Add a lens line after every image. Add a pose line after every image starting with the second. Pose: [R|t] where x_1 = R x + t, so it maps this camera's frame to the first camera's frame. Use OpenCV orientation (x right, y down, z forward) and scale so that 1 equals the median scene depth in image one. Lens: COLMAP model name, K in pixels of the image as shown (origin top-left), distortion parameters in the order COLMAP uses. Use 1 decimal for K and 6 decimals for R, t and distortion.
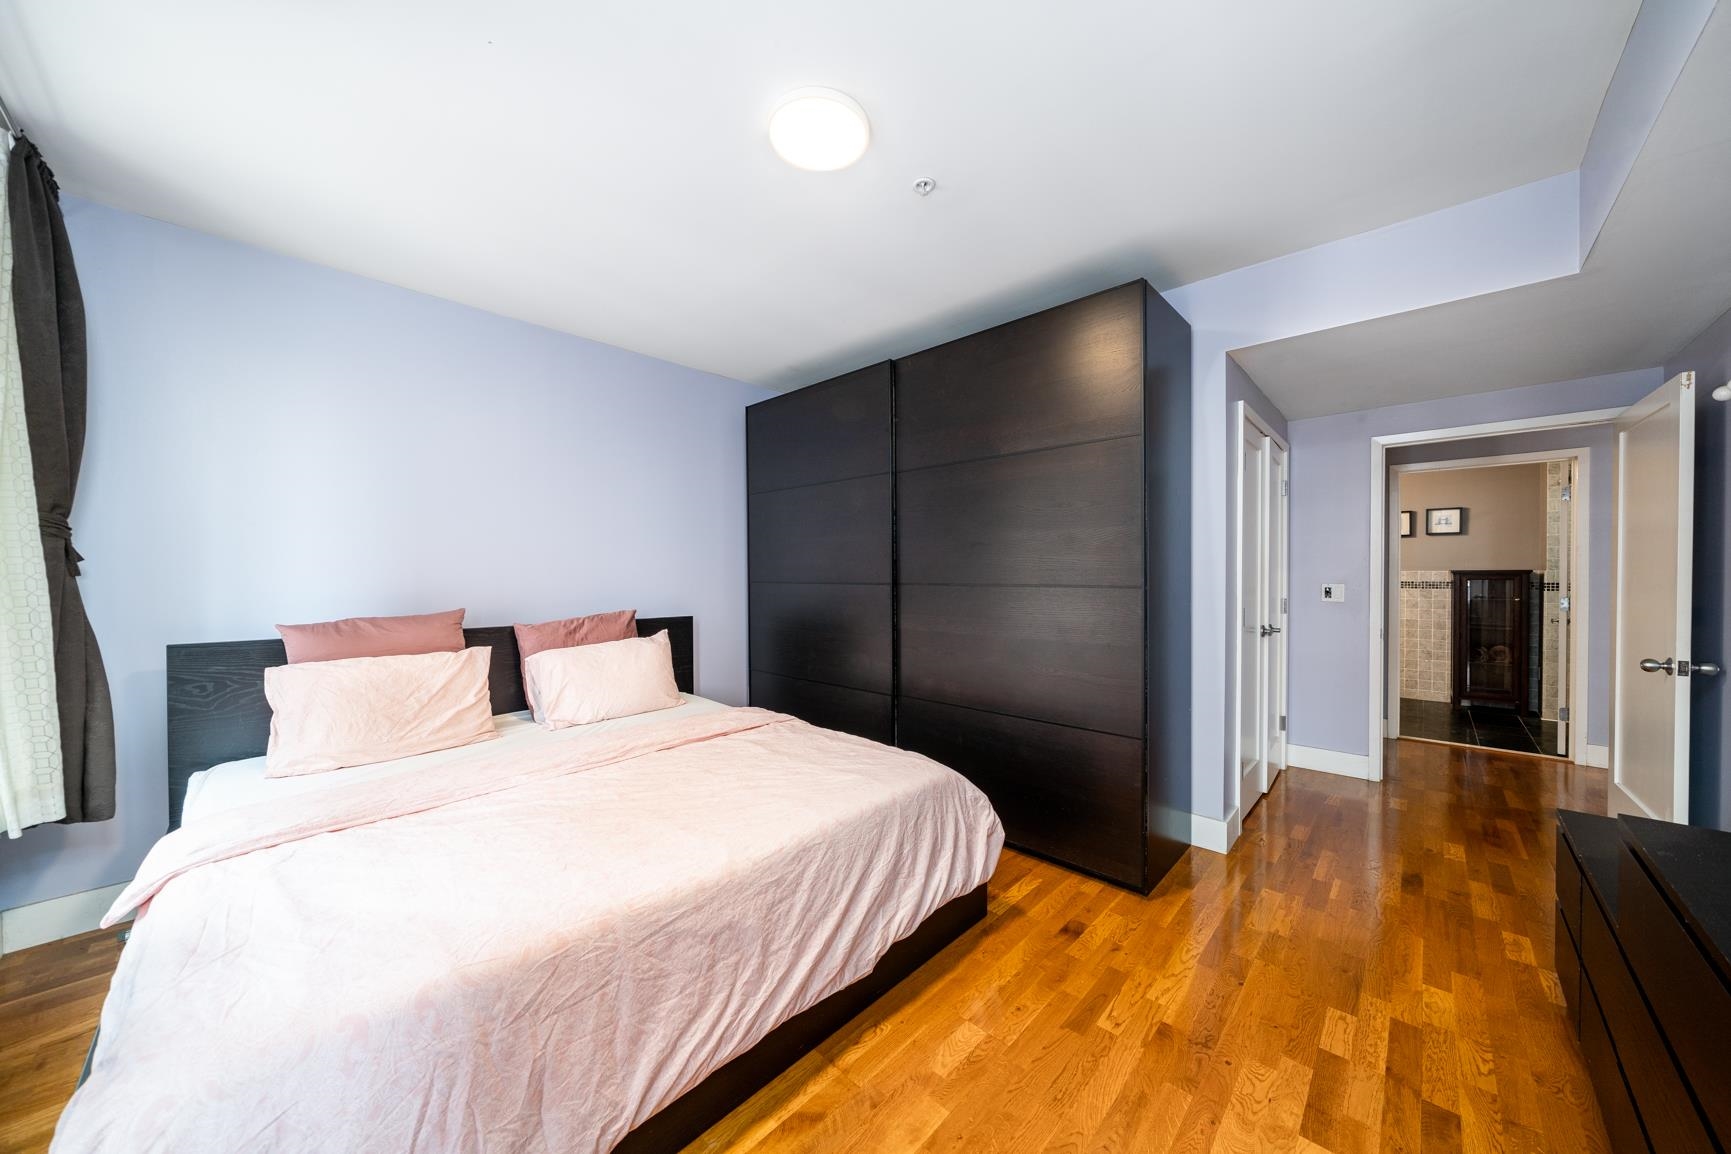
lens RADIAL K [[599.2, 0, 878.5], [0, 599.2, 576.8], [0, 0, 1]] dist [-0.007867, 0.000328]
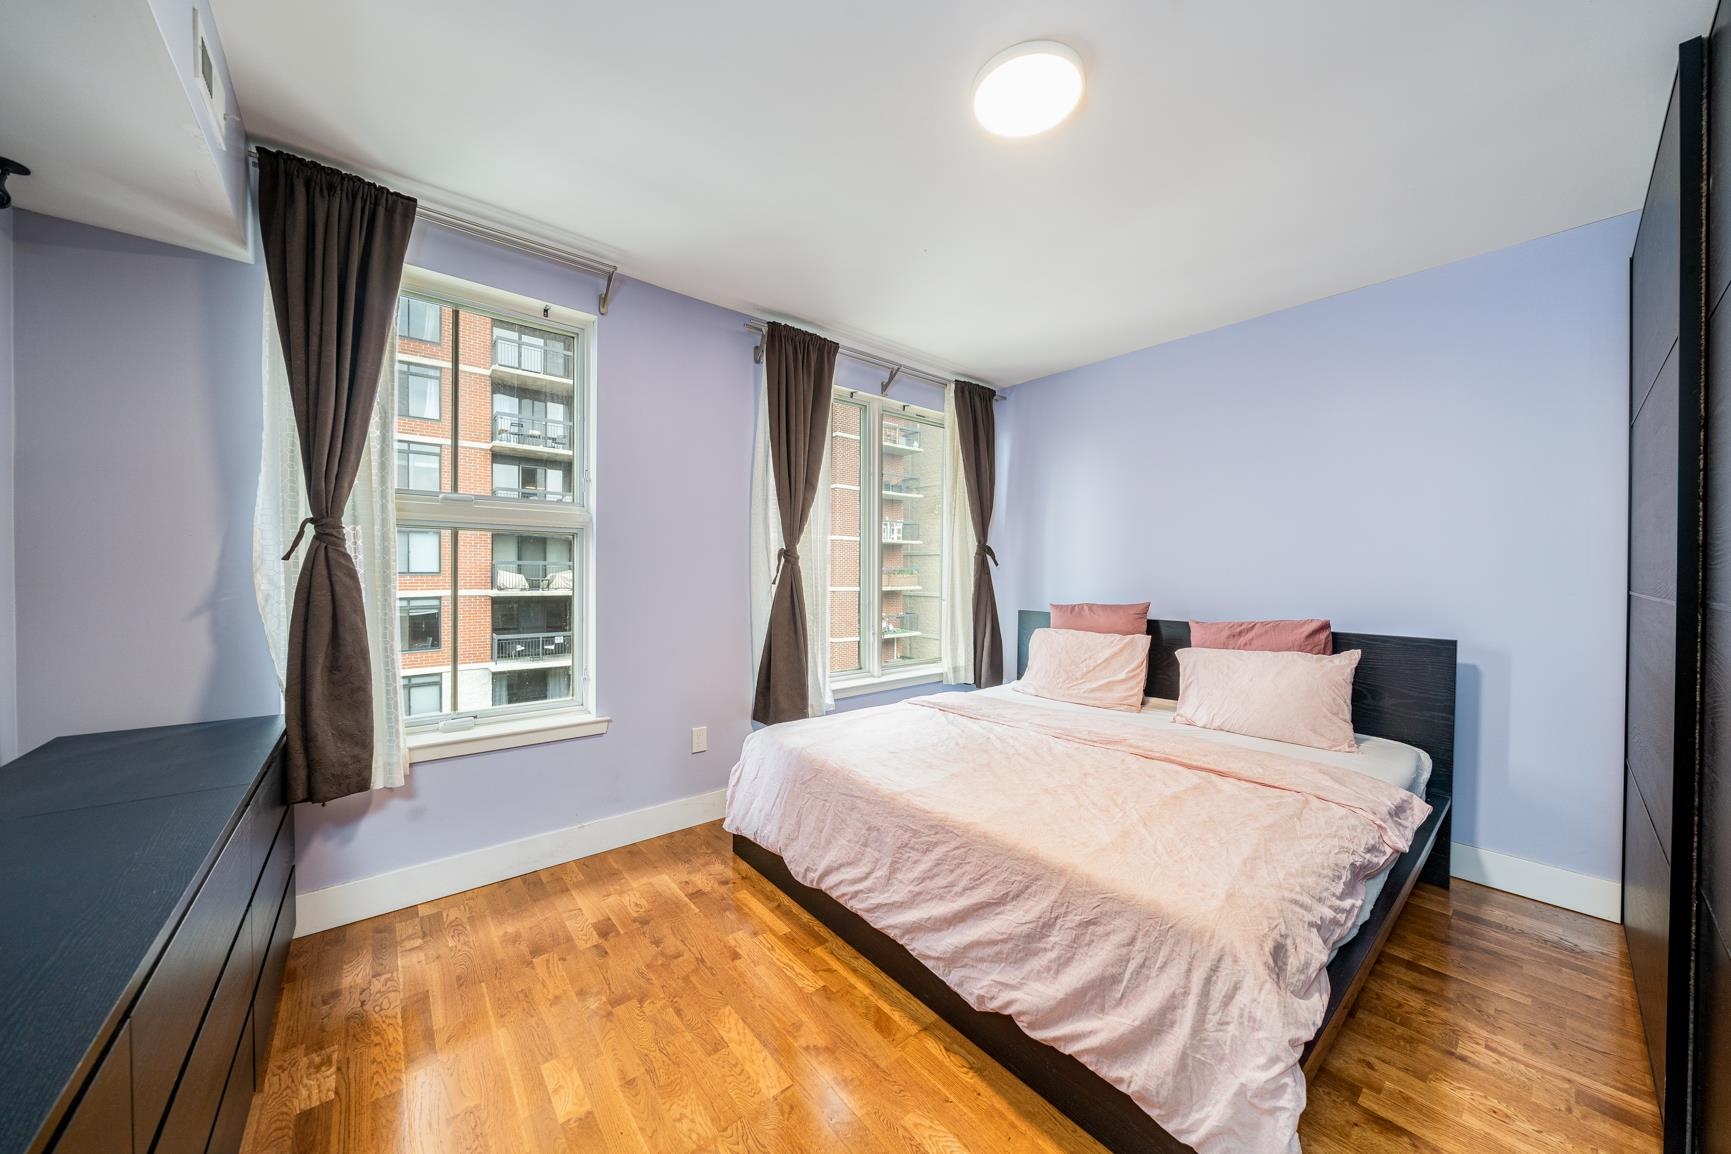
lens RADIAL K [[599.2, 0, 842.8], [0, 599.2, 581.3], [0, 0, 1]] dist [-0.007867, 0.000328]
pose [[-0.164330, 0.016627, -0.986265, 0.701733], [-0.013539, 0.999726, 0.019110, -0.002699], [0.986313, 0.016494, -0.164059, 0.727343]]
